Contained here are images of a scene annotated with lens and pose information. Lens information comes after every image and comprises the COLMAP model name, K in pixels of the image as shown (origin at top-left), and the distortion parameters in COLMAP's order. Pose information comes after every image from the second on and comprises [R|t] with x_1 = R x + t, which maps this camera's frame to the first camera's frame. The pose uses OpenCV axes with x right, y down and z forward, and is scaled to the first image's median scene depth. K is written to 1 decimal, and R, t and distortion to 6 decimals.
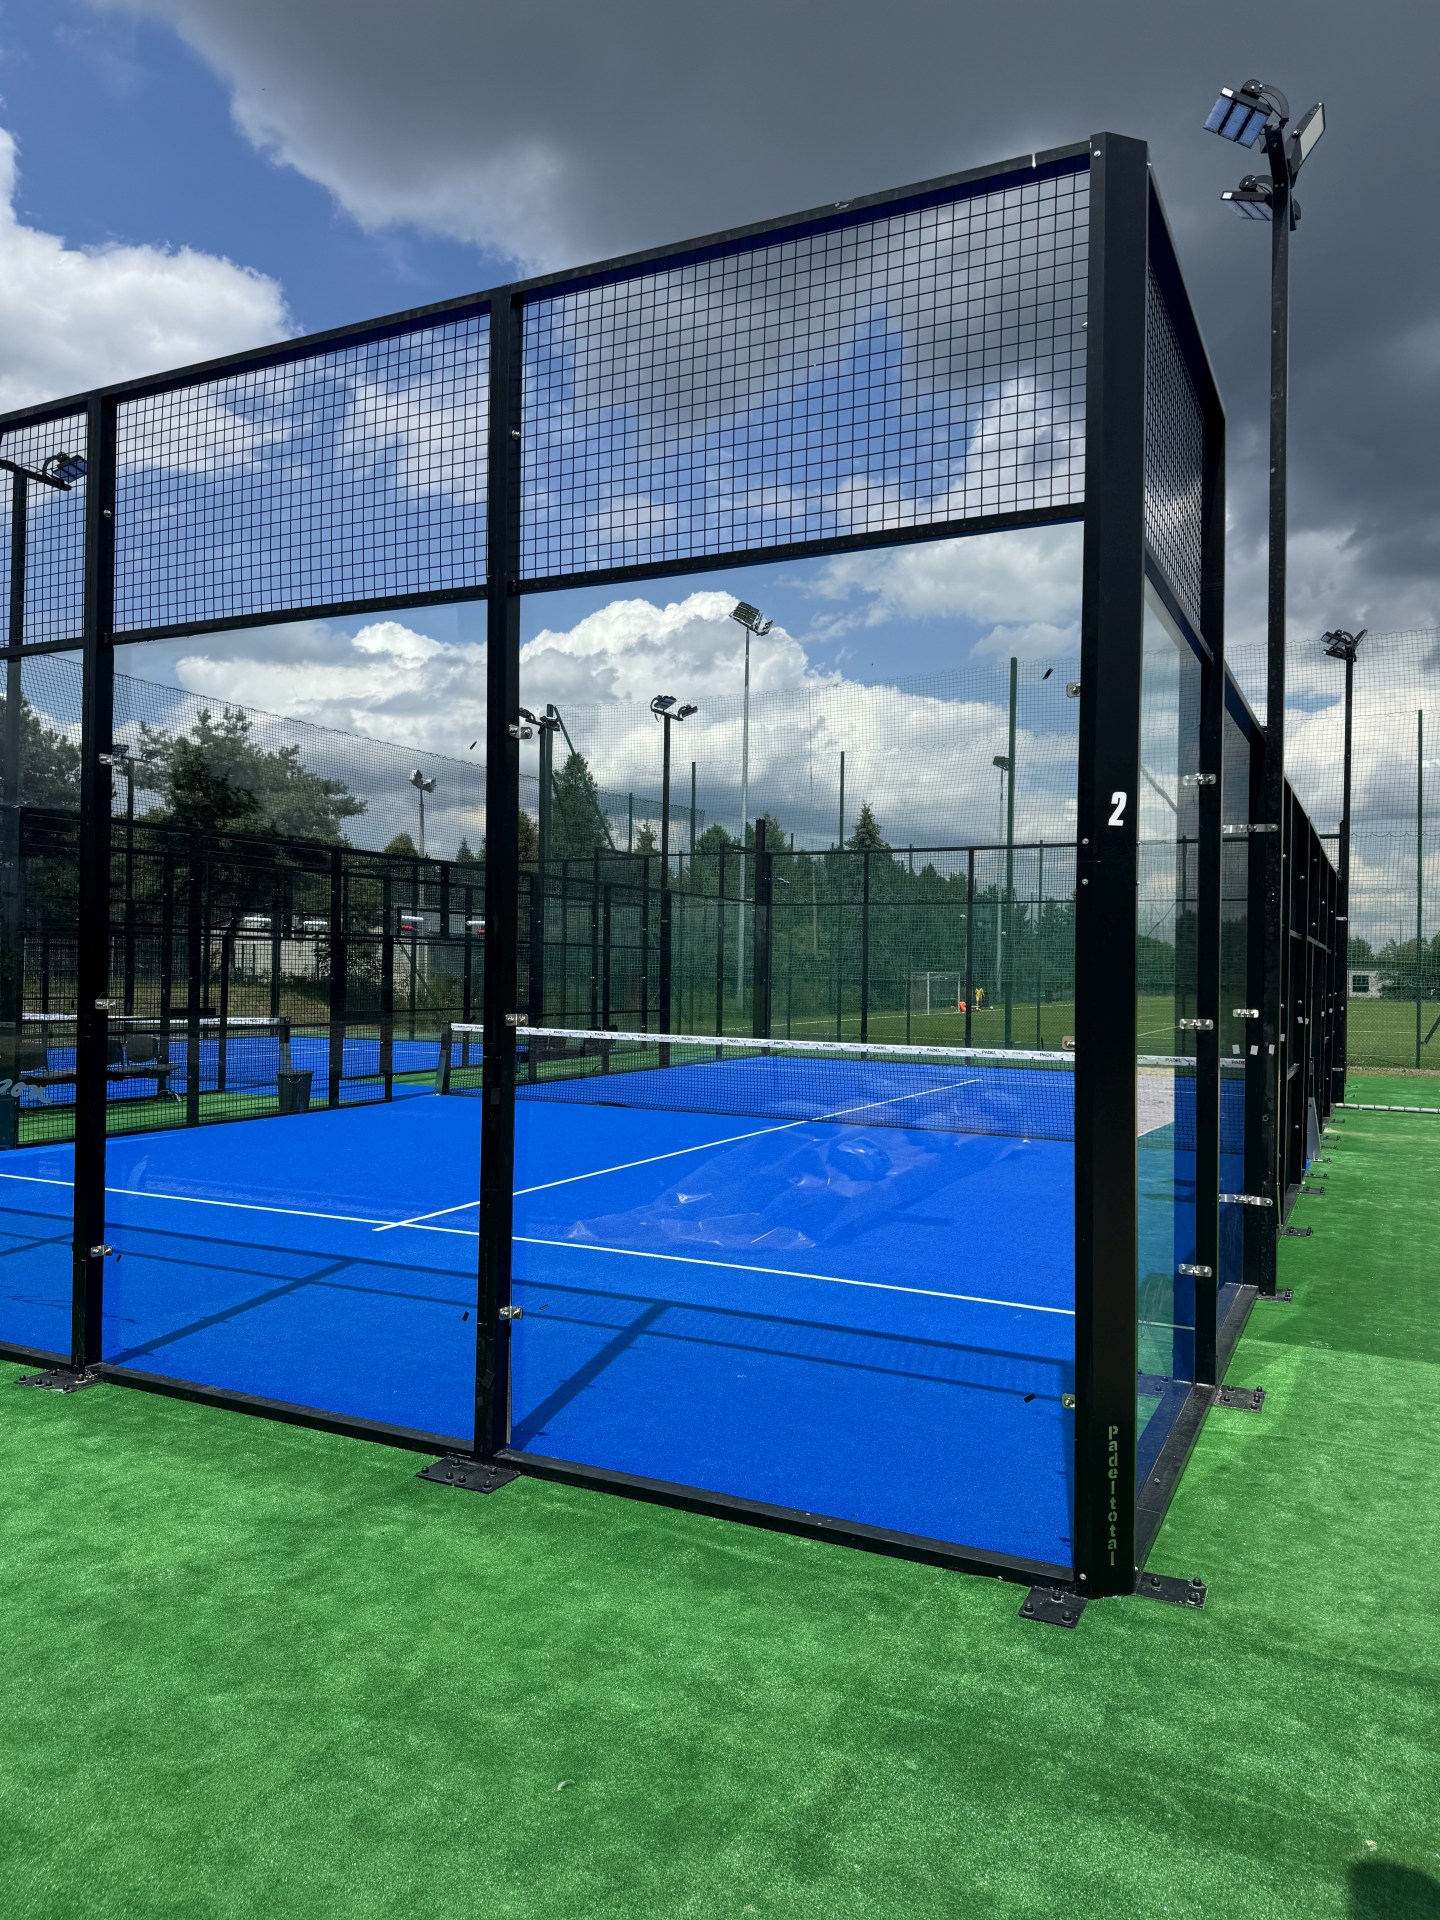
lens RADIAL K [[1314.3, 0, 722.1], [0, 1314.3, 963.3], [0, 0, 1]] dist [0.005569, 0.000281]
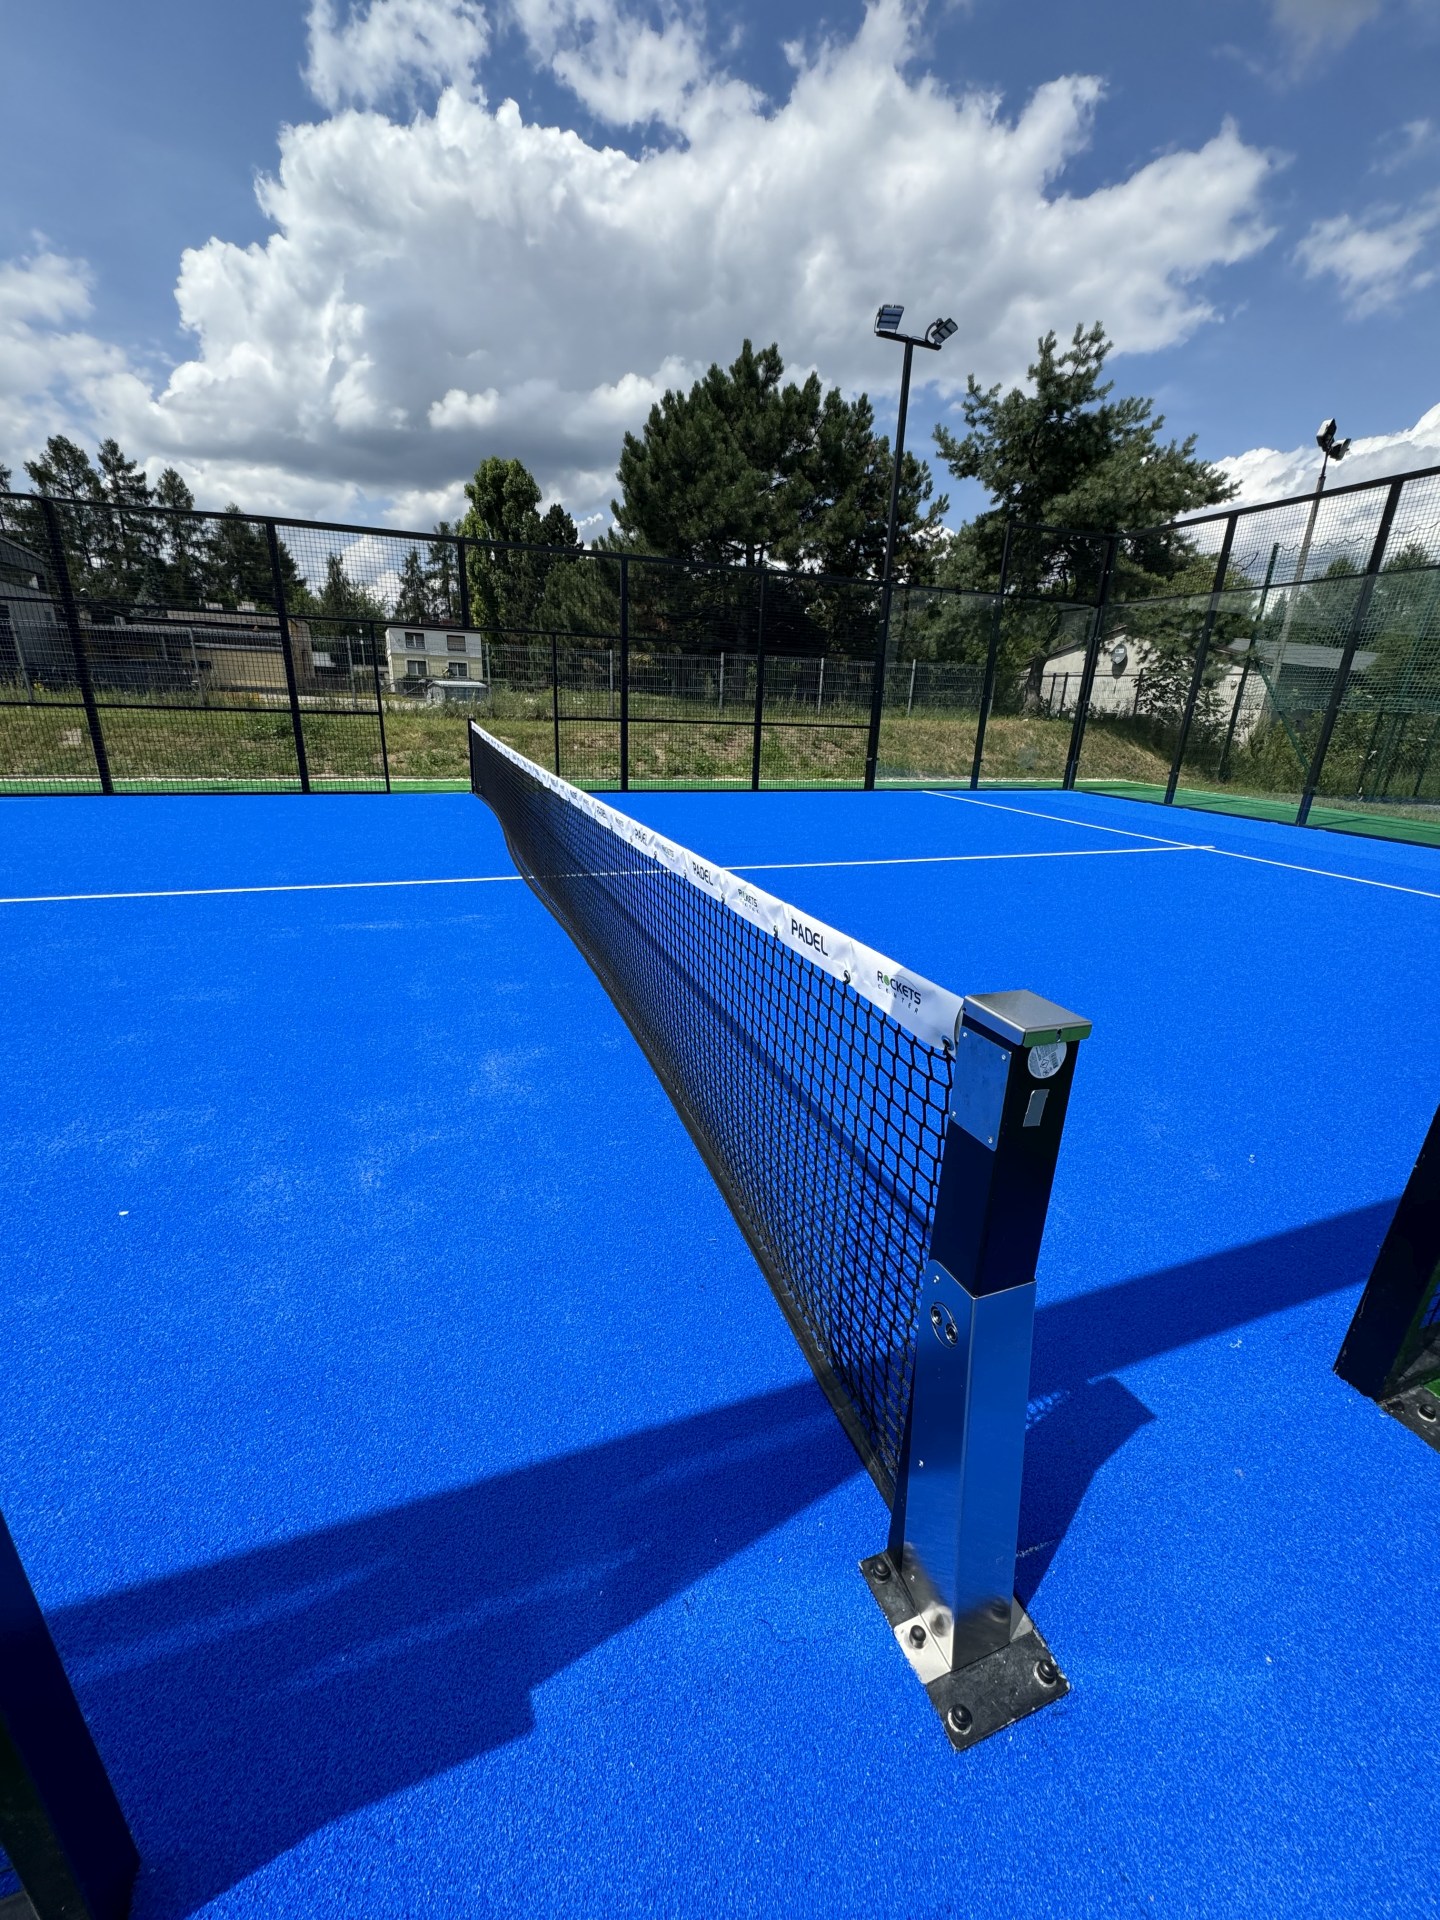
lens RADIAL K [[762.6, 0, 722.0], [0, 762.6, 967.7], [0, 0, 1]] dist [-0.007301, 0.000795]
pose [[0.728546, 0.235701, -0.643169, -0.163076], [-0.012693, 0.943421, 0.331355, 0.008053], [0.684880, -0.233244, 0.690317, 0.481606]]
